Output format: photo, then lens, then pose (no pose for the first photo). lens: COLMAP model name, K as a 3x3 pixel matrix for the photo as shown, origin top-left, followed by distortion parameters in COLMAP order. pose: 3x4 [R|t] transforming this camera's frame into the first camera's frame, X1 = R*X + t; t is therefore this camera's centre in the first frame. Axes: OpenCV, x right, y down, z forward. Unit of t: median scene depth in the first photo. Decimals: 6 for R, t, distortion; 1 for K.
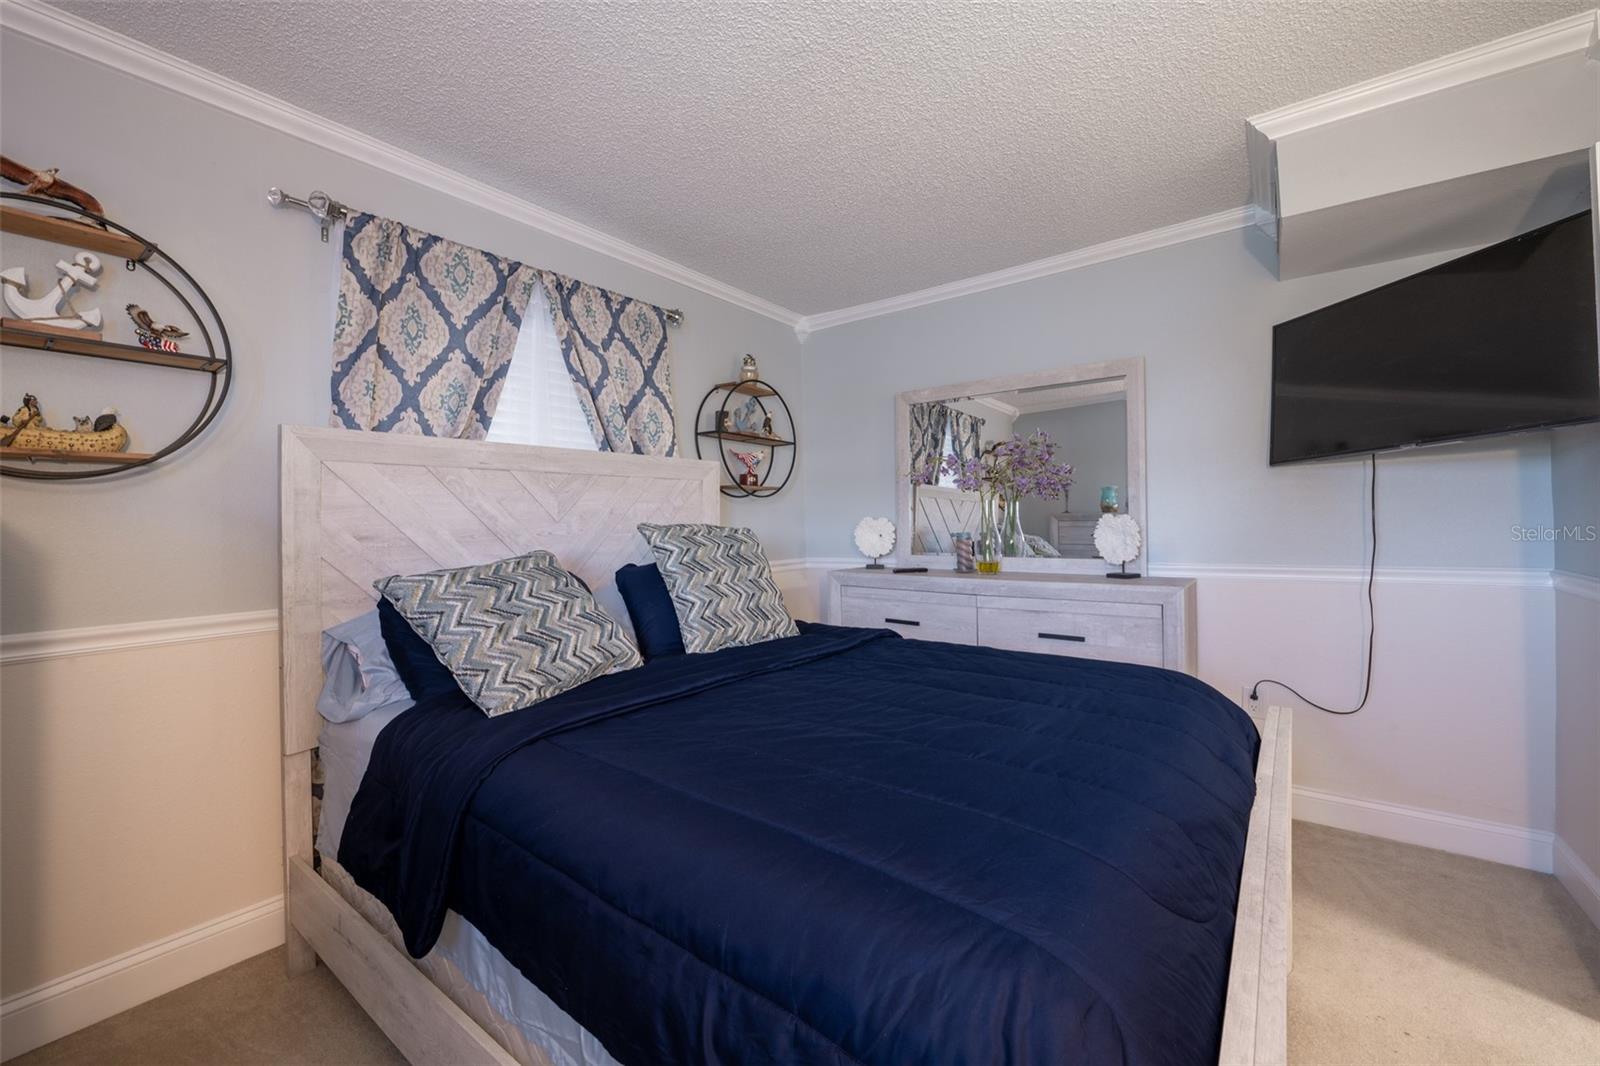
lens RADIAL K [[629.6, 0, 808.5], [0, 629.6, 517.1], [0, 0, 1]] dist [-0.009817, -0.000163]
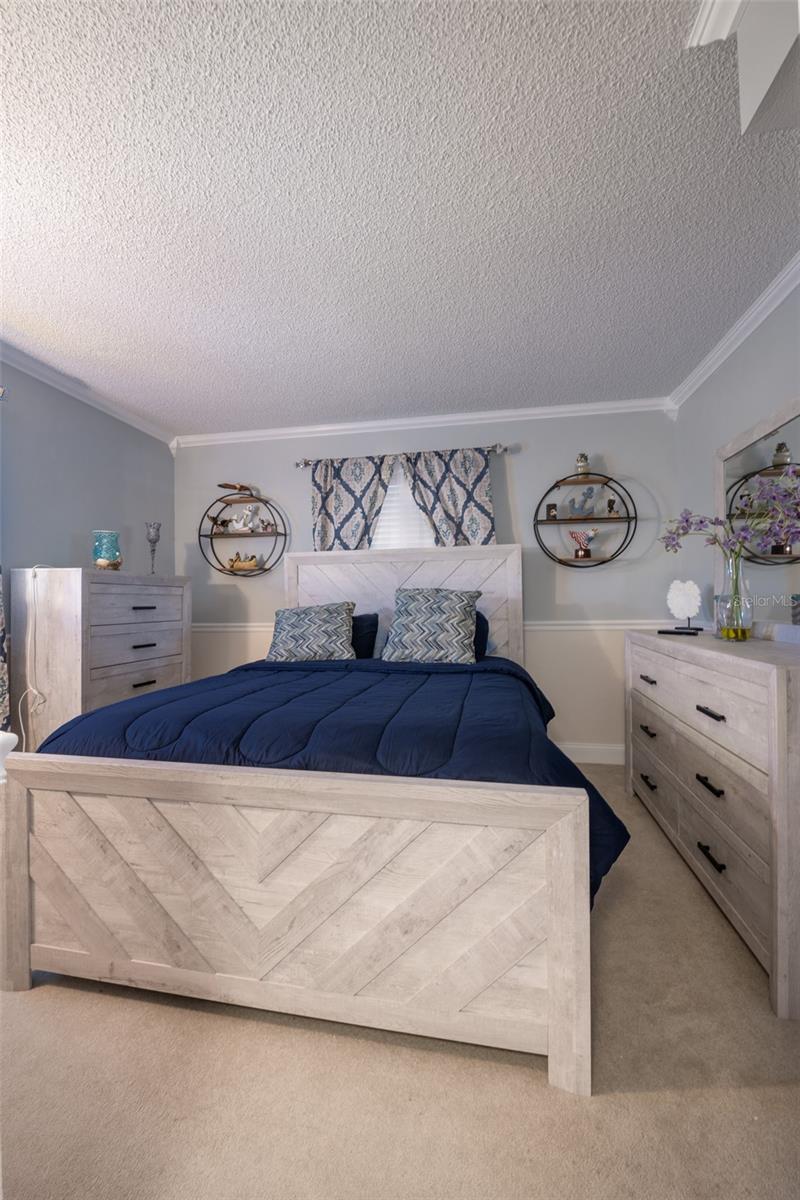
lens RADIAL K [[472.2, 0, 389.9], [0, 472.2, 594.9], [0, 0, 1]] dist [-0.009817, -0.000163]
pose [[0.444261, -0.005832, -0.895878, 0.816799], [0.009902, 0.999950, -0.001600, 0.028263], [0.895843, -0.008160, 0.444296, 0.345410]]
